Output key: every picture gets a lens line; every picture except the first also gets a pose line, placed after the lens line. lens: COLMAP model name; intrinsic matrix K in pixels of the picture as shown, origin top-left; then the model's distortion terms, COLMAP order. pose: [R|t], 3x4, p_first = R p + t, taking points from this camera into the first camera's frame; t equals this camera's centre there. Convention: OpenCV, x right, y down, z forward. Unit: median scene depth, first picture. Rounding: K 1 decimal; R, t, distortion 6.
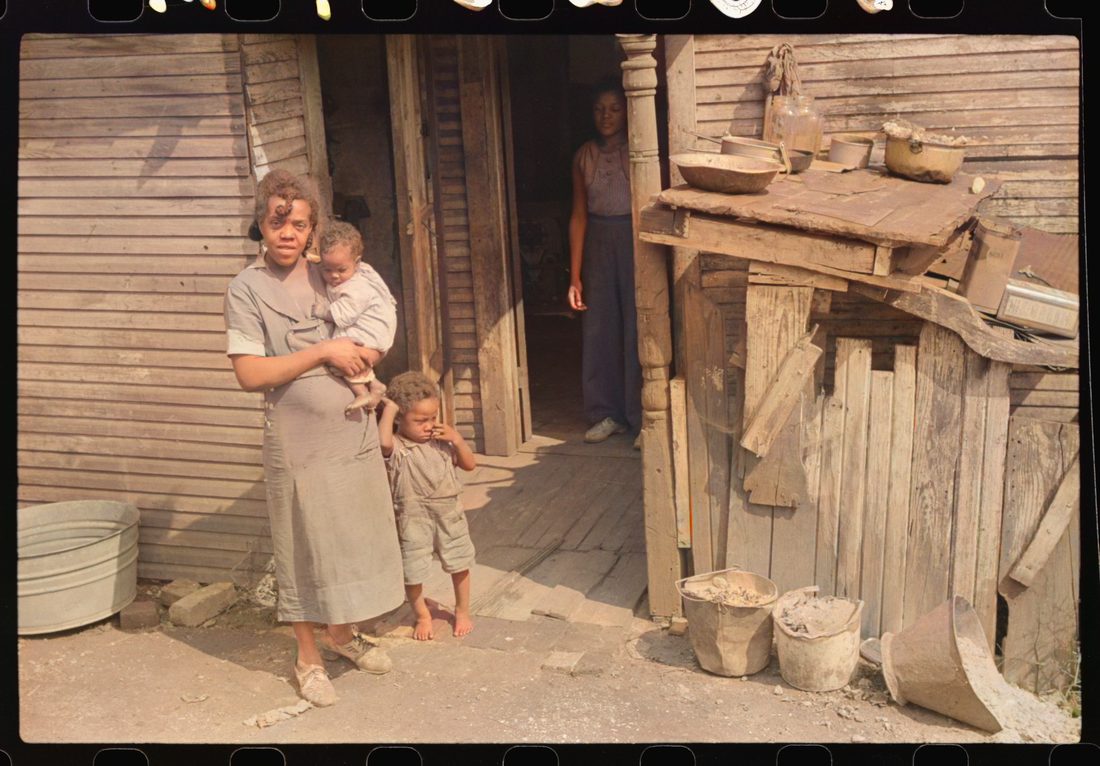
lens RADIAL K [[1554.9, 0, 550.2], [0, 1554.9, 382.3], [0, 0, 1]] dist [0.045357, 0.000000]
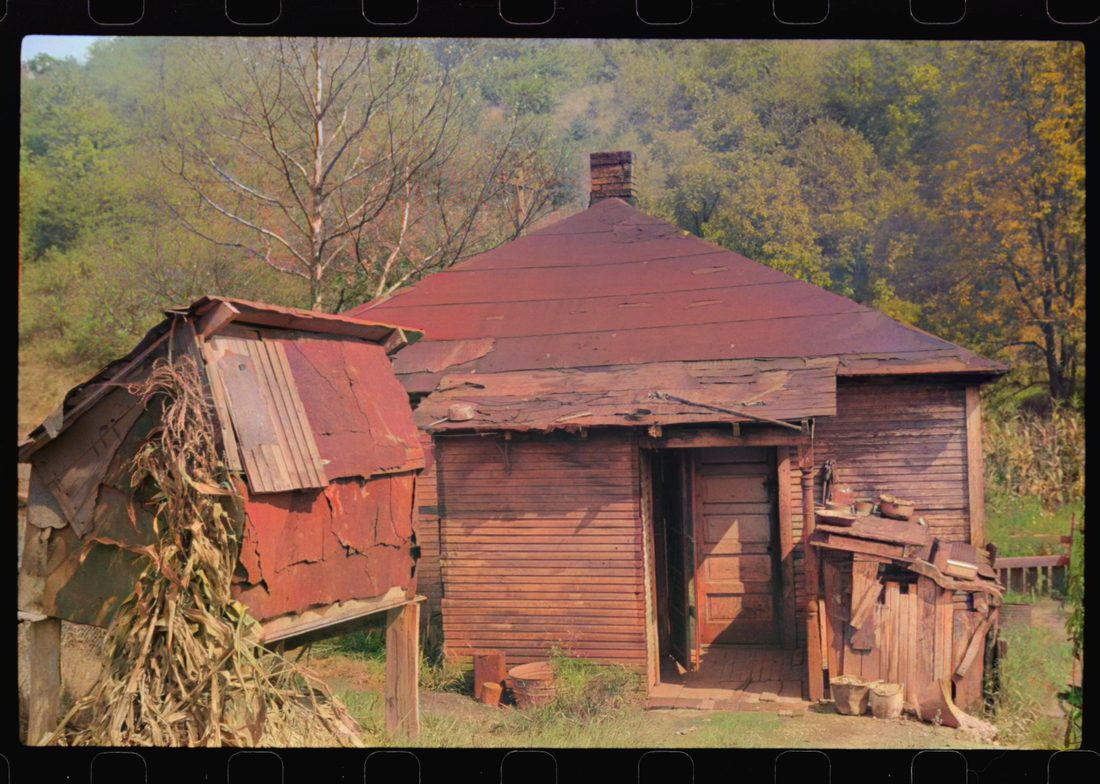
lens RADIAL K [[1534.2, 0, 550.0], [0, 1534.2, 392.8], [0, 0, 1]] dist [0.038928, 0.000000]
pose [[0.990169, 0.010290, 0.139498, -0.735181], [0.016508, 0.981724, -0.189595, 0.139837], [-0.138899, 0.190034, 0.971902, -1.485158]]
